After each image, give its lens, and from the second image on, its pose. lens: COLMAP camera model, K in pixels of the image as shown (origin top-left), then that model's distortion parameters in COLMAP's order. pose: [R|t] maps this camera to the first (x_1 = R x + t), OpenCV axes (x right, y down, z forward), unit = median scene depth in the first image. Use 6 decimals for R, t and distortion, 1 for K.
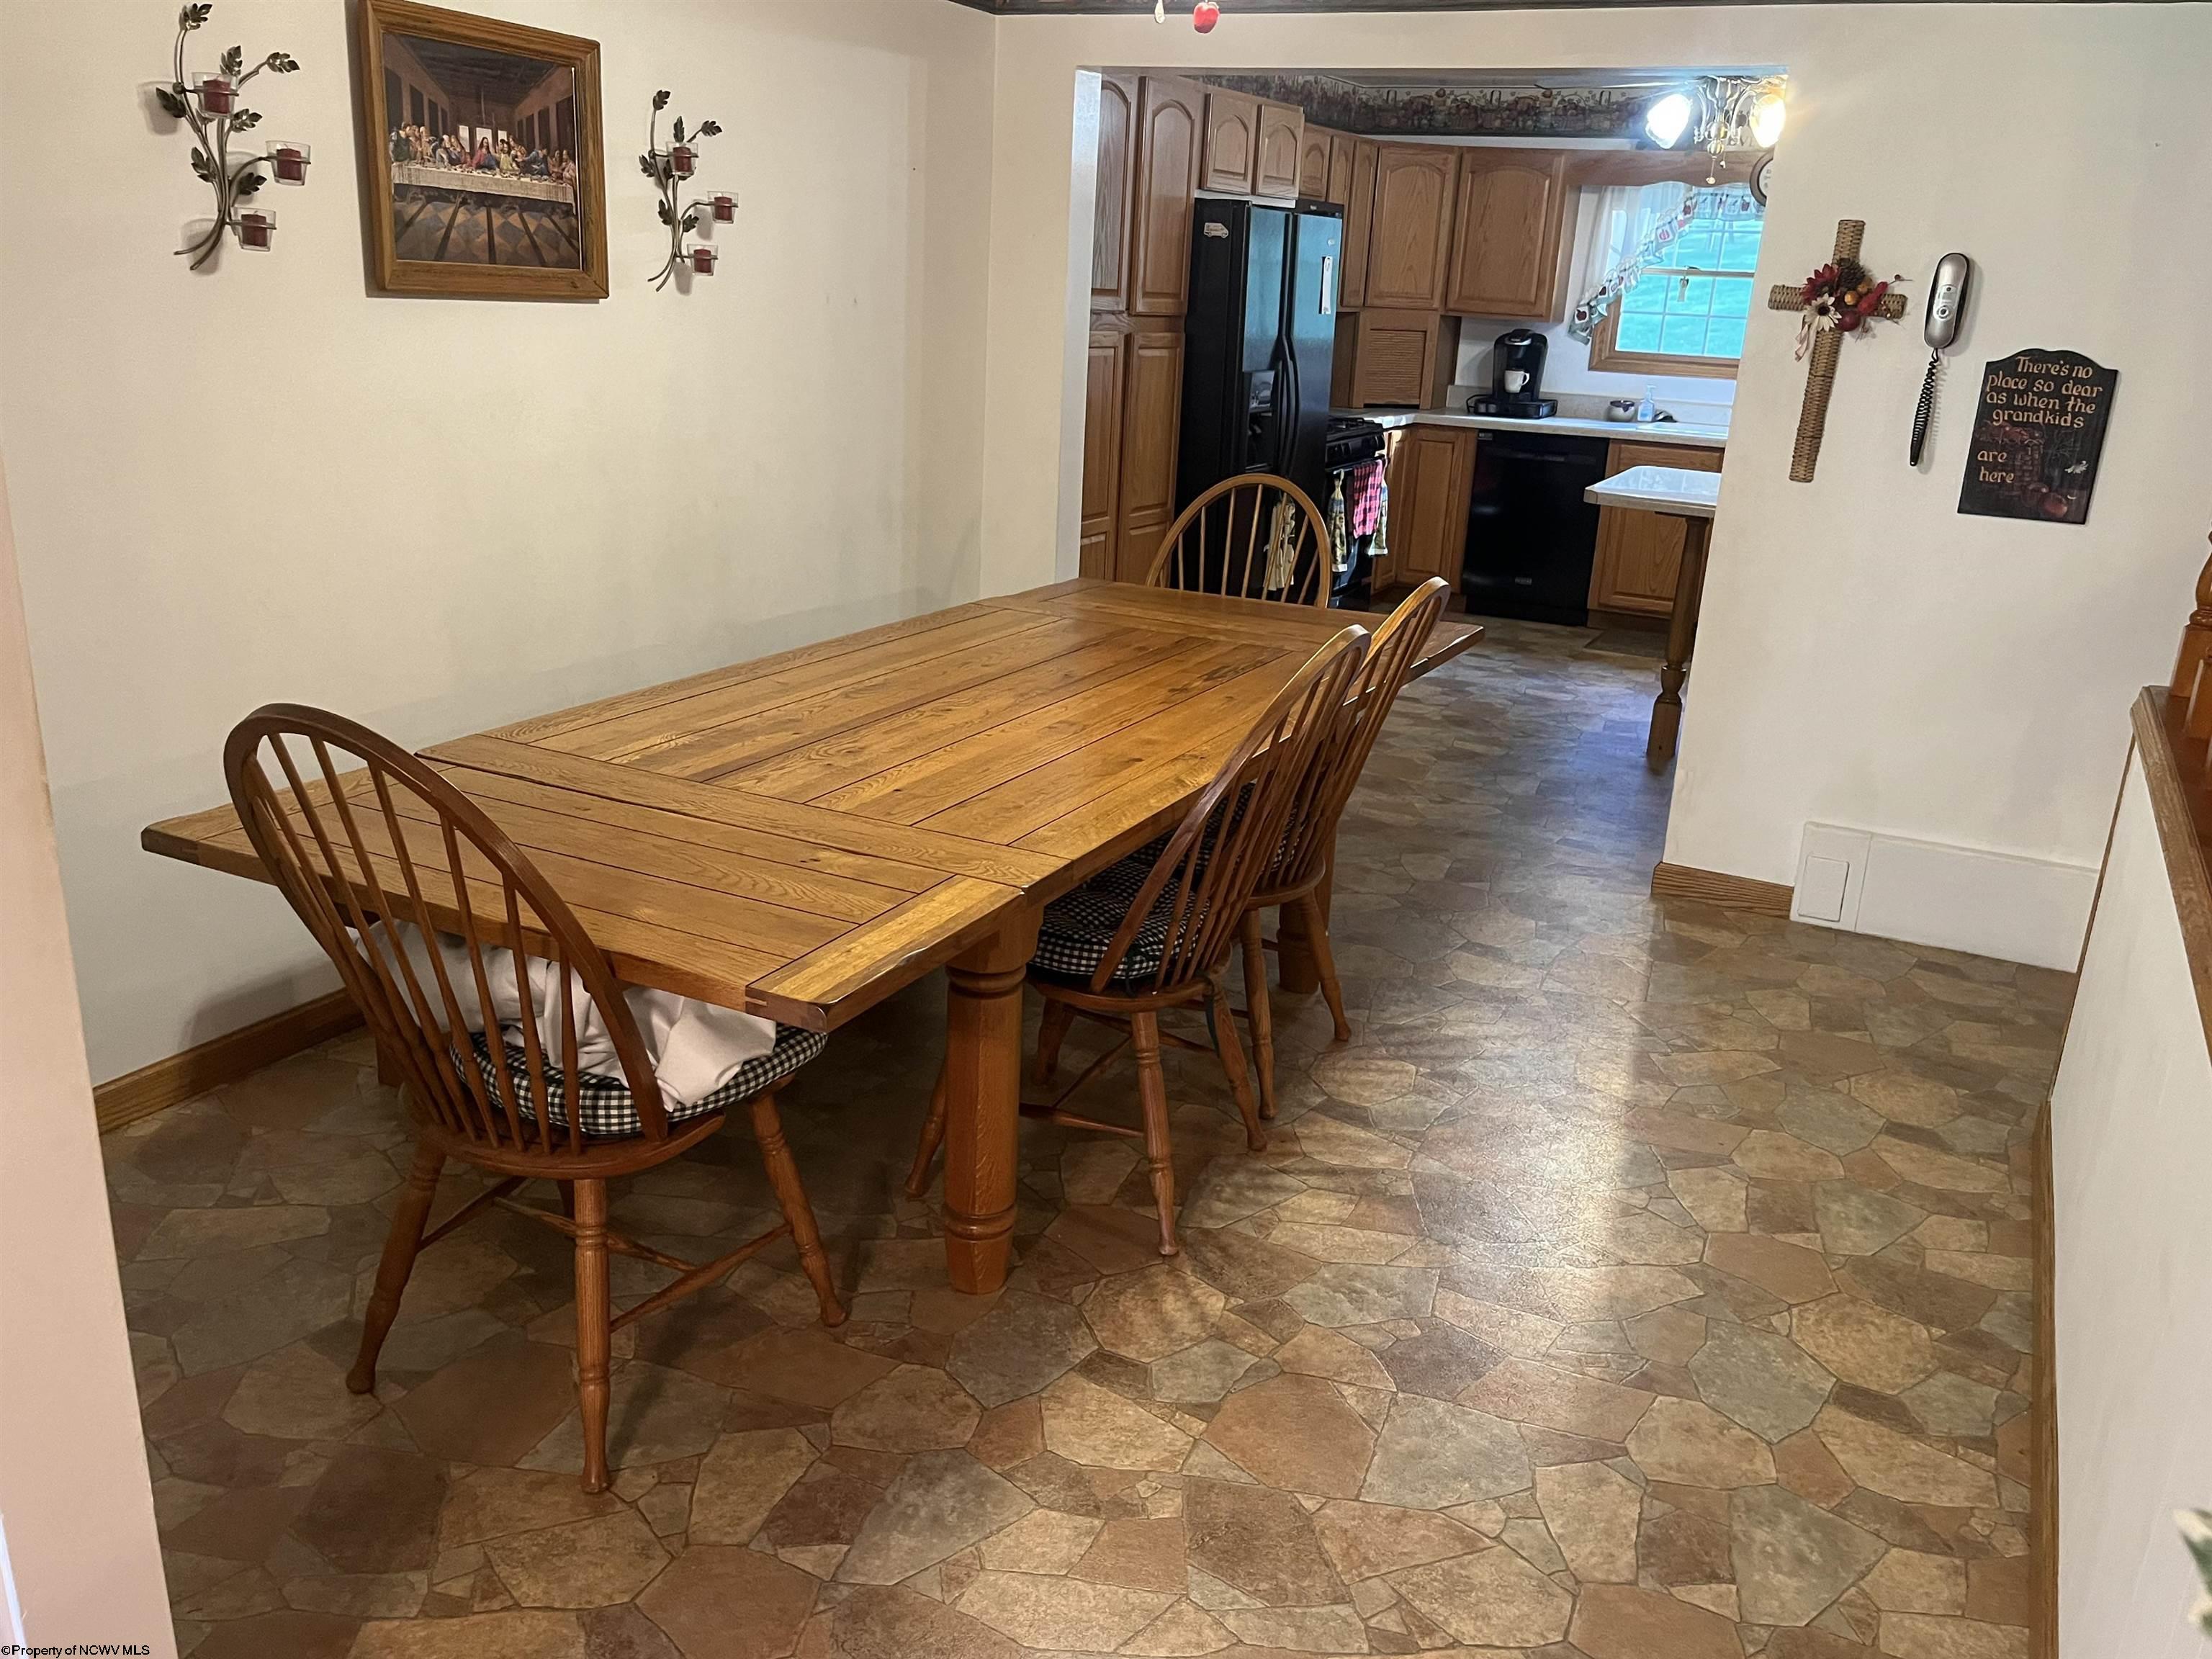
lens RADIAL K [[1760.8, 0, 1099.2], [0, 1760.8, 879.9], [0, 0, 1]] dist [0.003520, -0.070159]
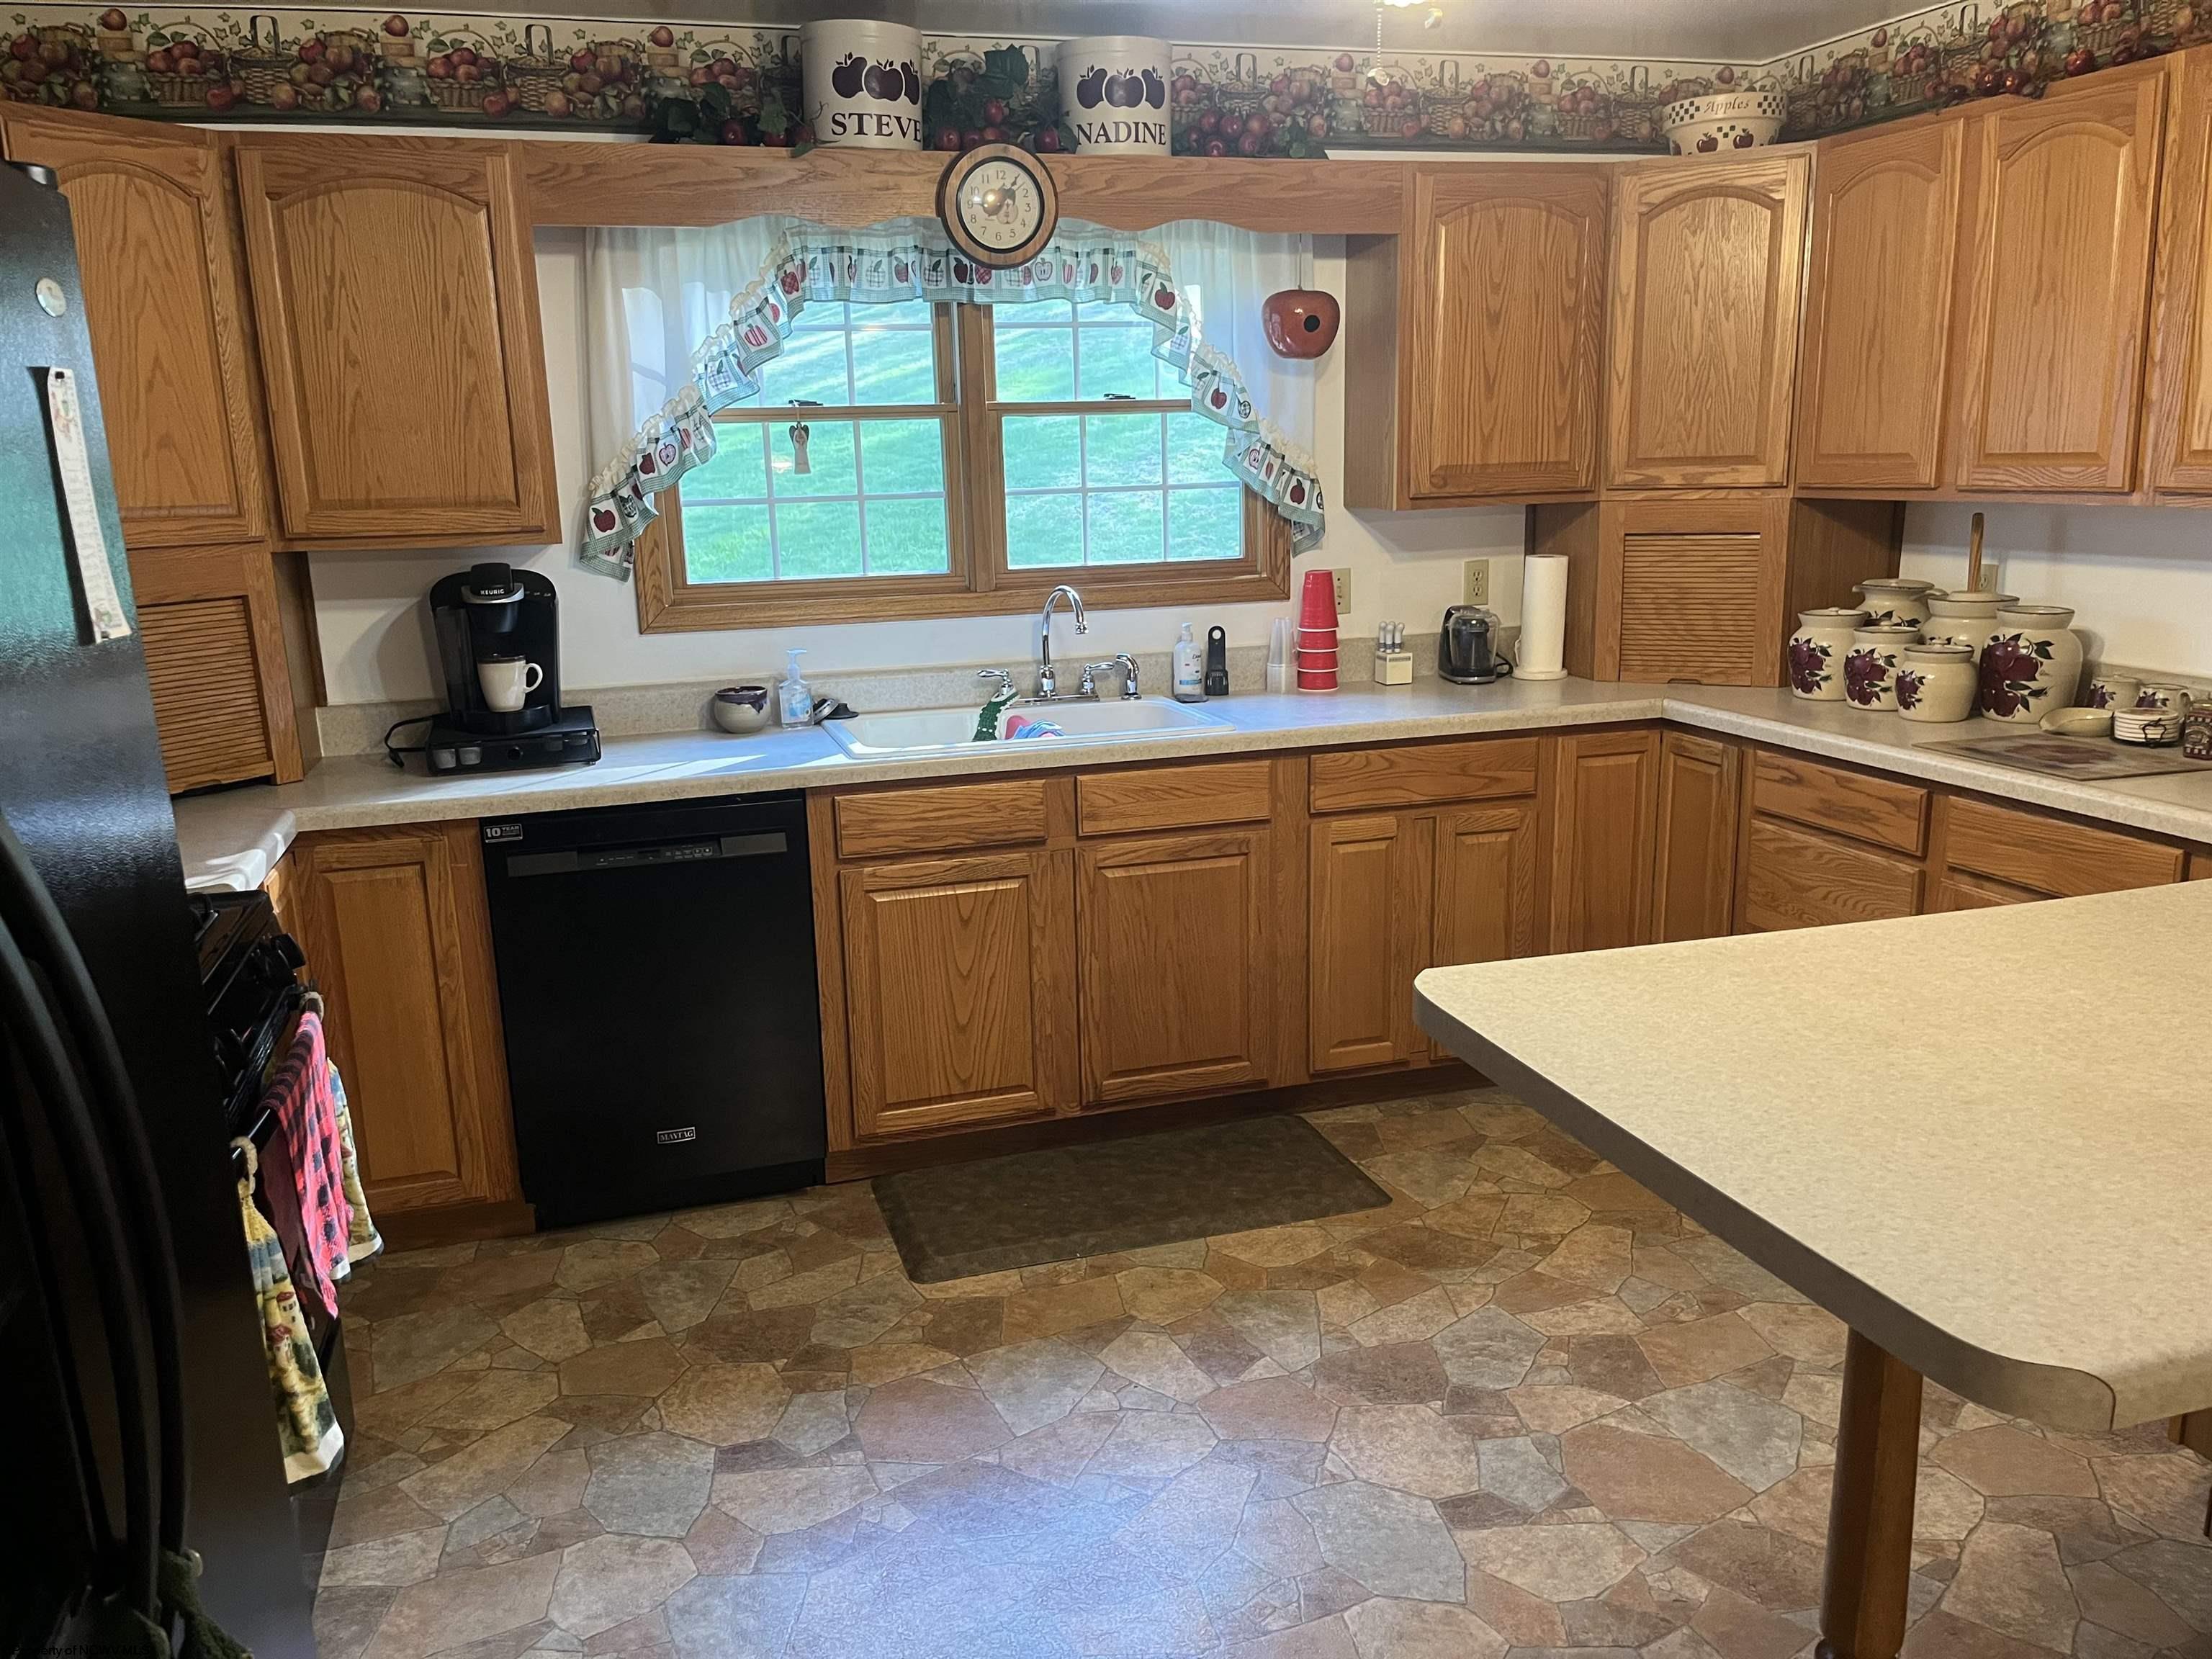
lens RADIAL K [[1670.5, 0, 1105.0], [0, 1670.5, 847.7], [0, 0, 1]] dist [0.066678, -0.093083]
pose [[0.722761, -0.220439, 0.654998, 0.065886], [0.286720, 0.957996, 0.006030, -0.208120], [-0.628815, 0.183443, 0.755606, 0.613091]]
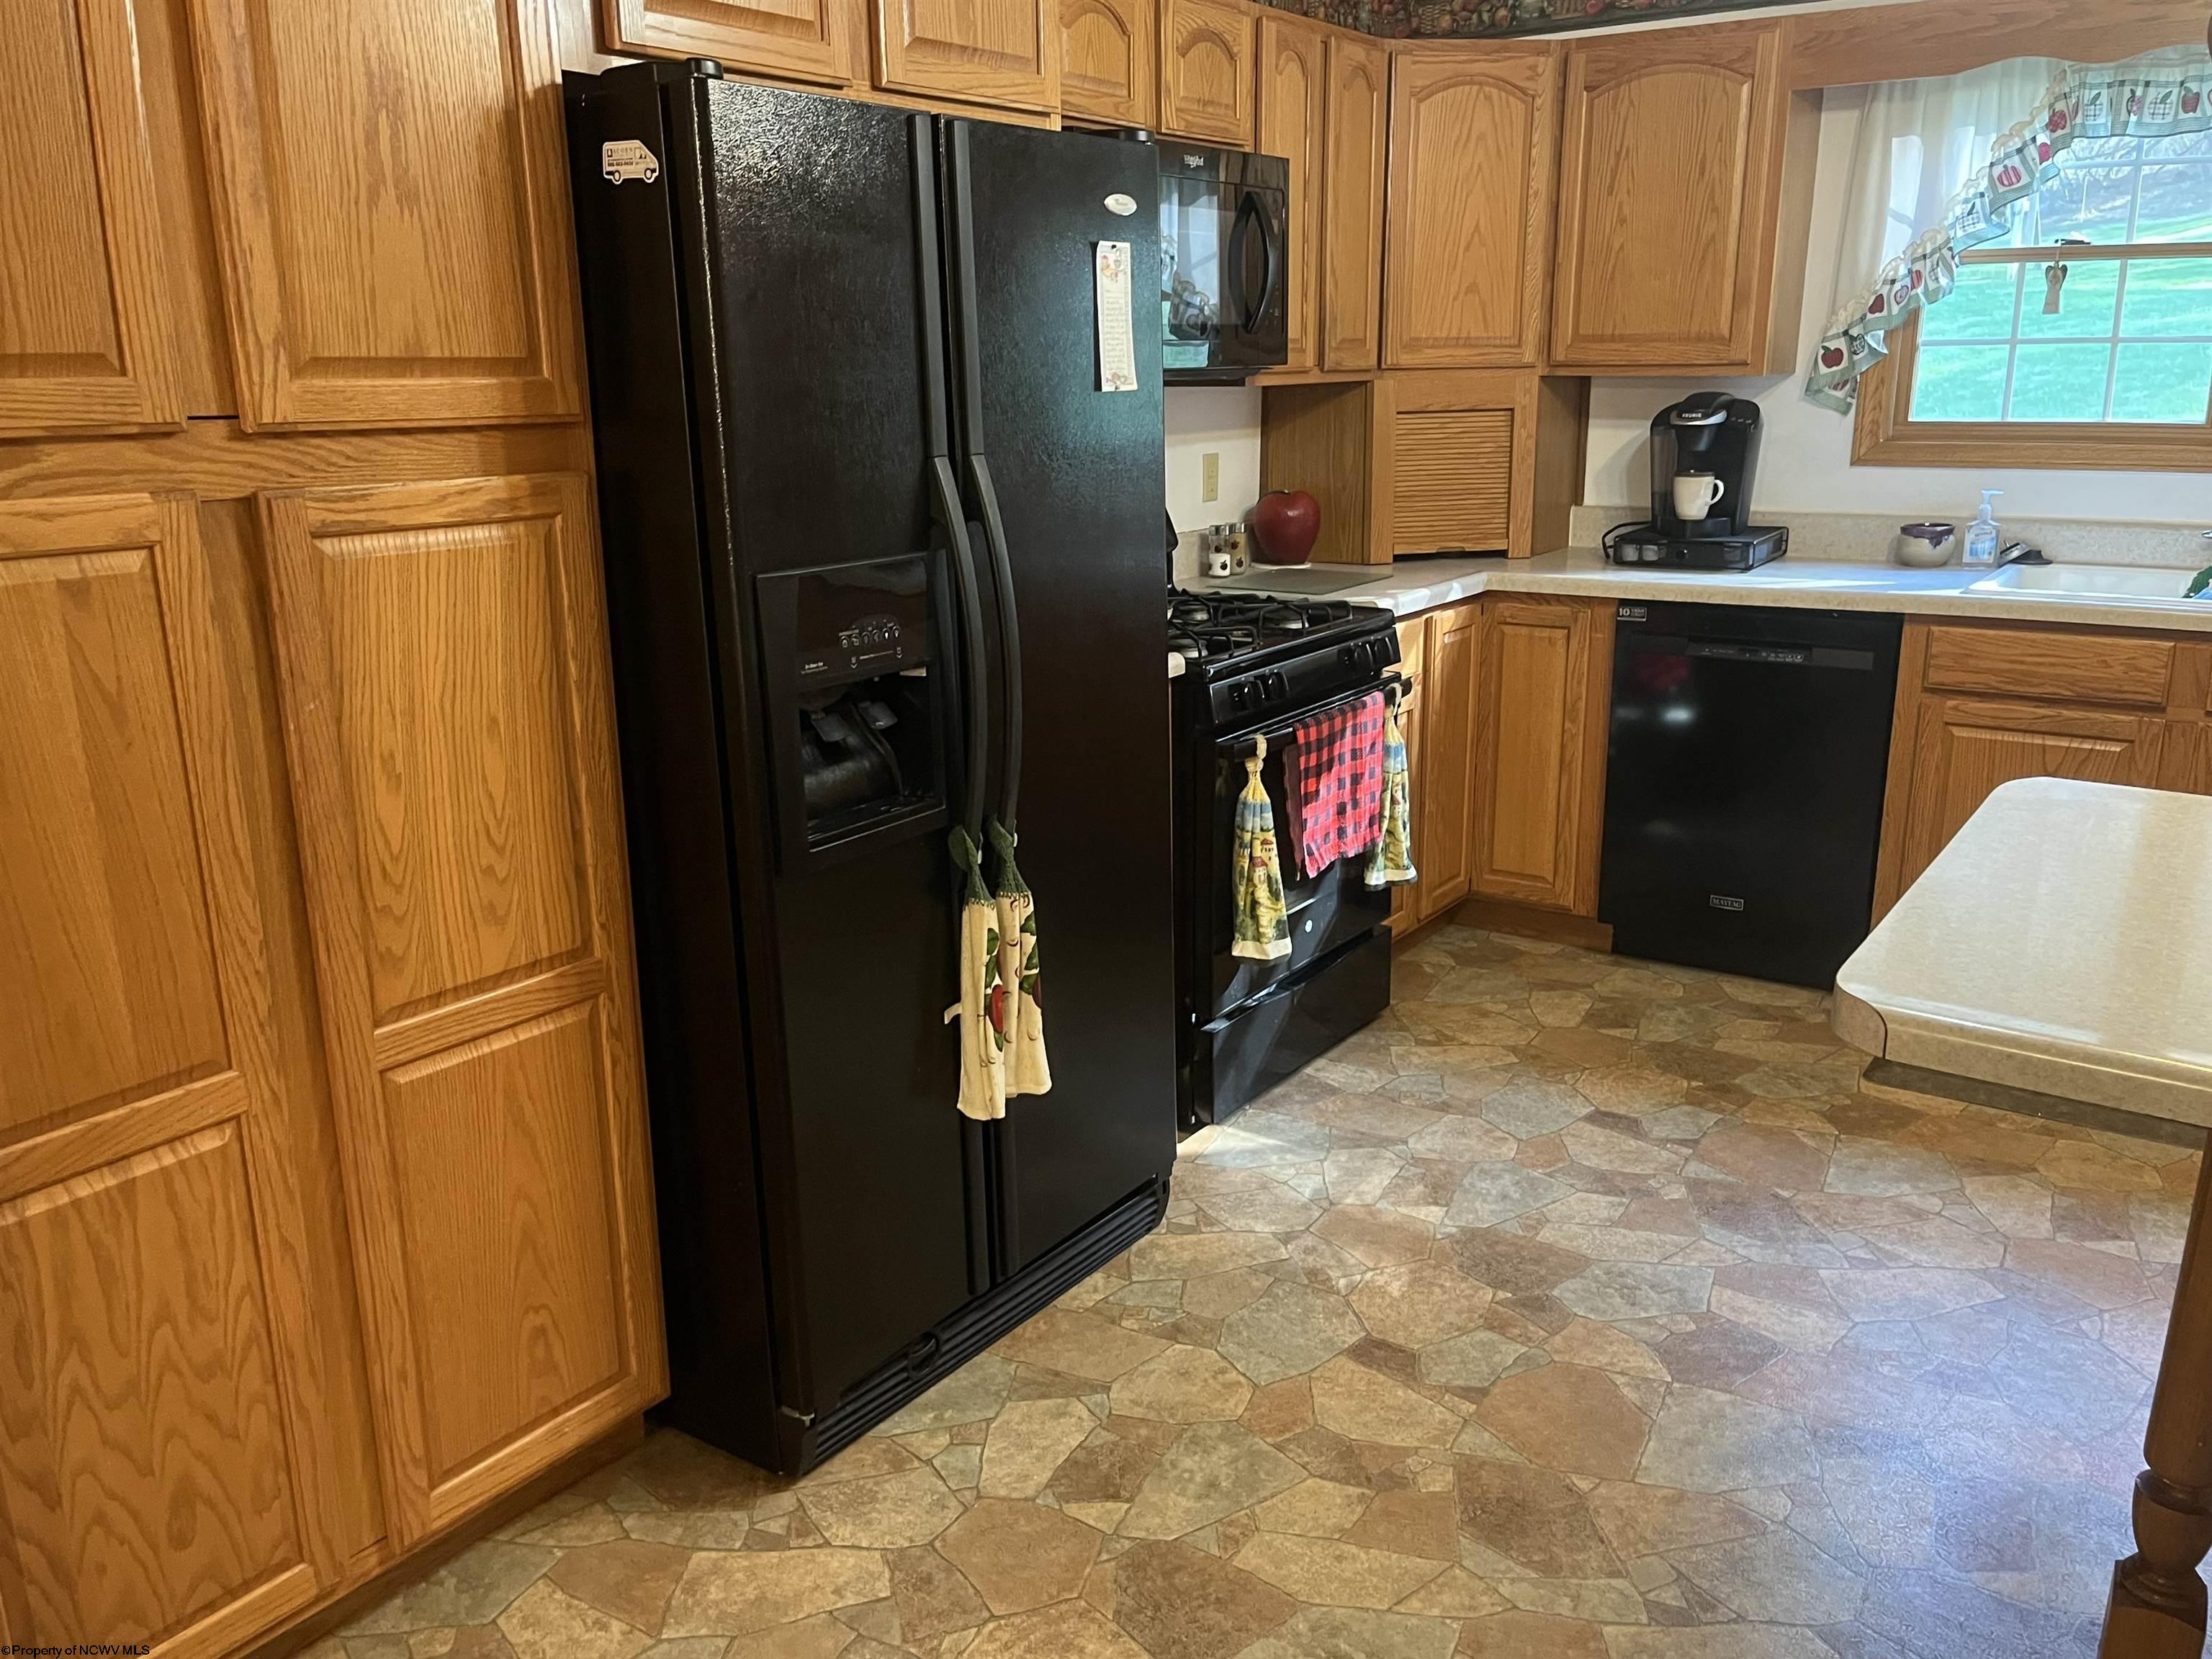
lens RADIAL K [[1742.5, 0, 1106.0], [0, 1742.5, 829.5], [0, 0, 1]] dist [0.050900, -0.071852]
pose [[0.989166, -0.022994, -0.144988, 0.142059], [0.012327, 0.997179, -0.074043, -0.155880], [0.146281, 0.071453, 0.986659, 0.496114]]
